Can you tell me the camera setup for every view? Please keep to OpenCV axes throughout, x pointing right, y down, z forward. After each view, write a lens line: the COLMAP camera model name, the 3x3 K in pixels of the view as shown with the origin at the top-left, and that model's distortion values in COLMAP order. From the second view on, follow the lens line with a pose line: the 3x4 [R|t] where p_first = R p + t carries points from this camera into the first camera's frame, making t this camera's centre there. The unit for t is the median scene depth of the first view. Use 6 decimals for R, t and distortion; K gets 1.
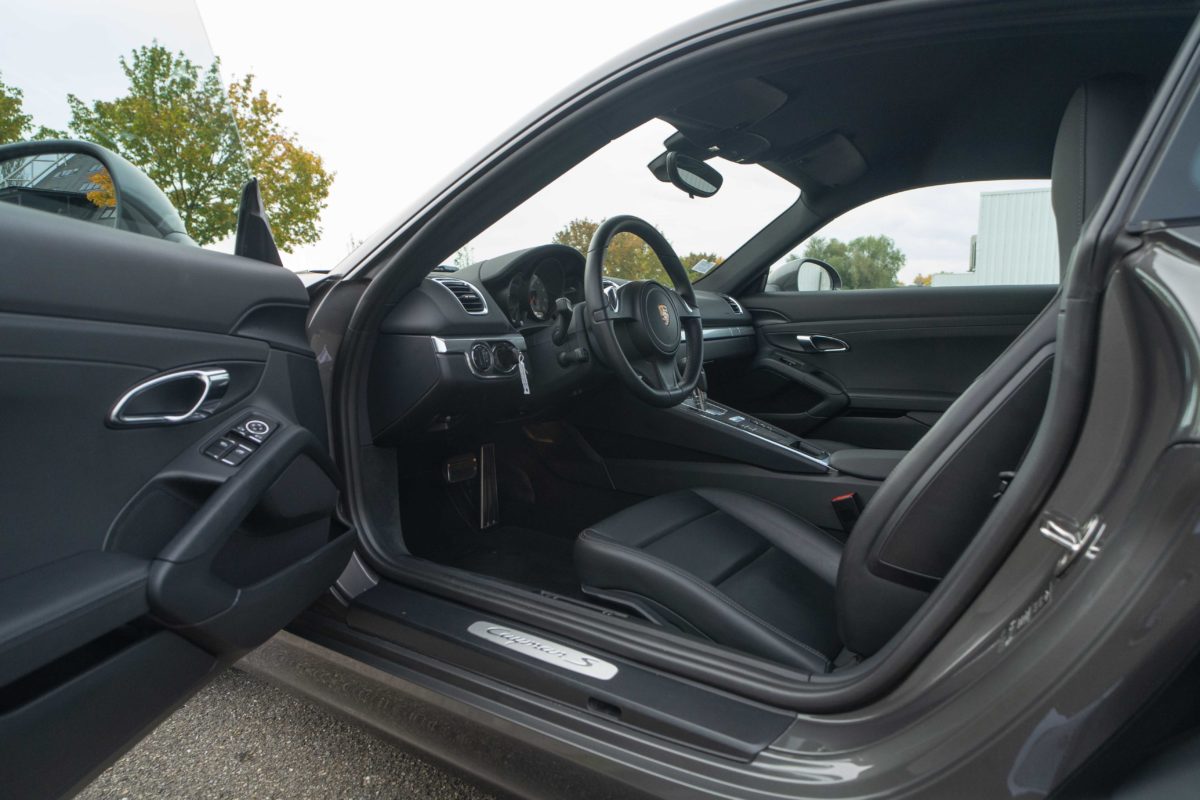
lens RADIAL K [[653.3, 0, 612.0], [0, 653.3, 404.1], [0, 0, 1]] dist [0.015657, -0.013161]
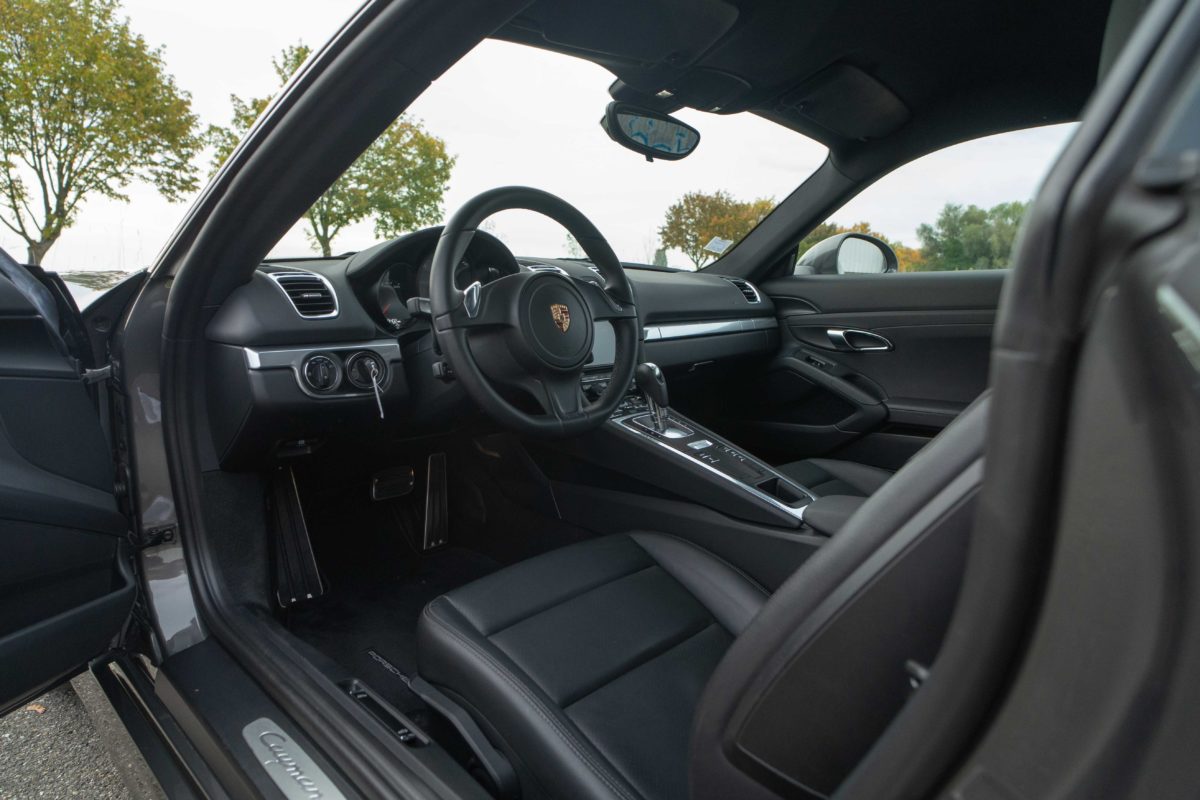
lens RADIAL K [[653.3, 0, 600.2], [0, 653.3, 398.4], [0, 0, 1]] dist [0.015657, -0.013161]
pose [[0.983439, 0.024473, -0.179581, 0.157660], [-0.019481, 0.999375, 0.029512, -0.039273], [0.180191, -0.025525, 0.983300, 0.156495]]
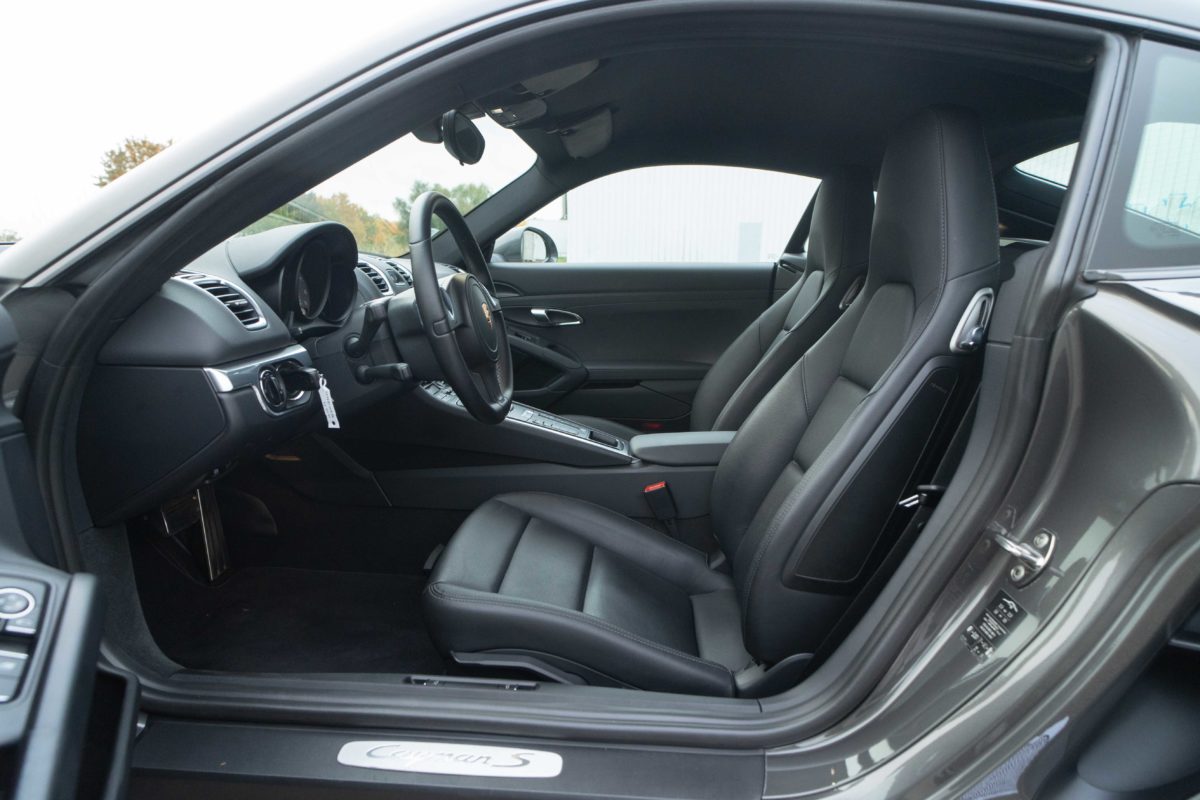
lens RADIAL K [[653.3, 0, 566.3], [0, 653.3, 418.8], [0, 0, 1]] dist [0.015657, -0.013161]
pose [[0.877348, -0.110601, 0.466934, -0.144756], [0.060540, 0.990812, 0.120939, -0.059479], [-0.476019, -0.077837, 0.875983, 0.118067]]
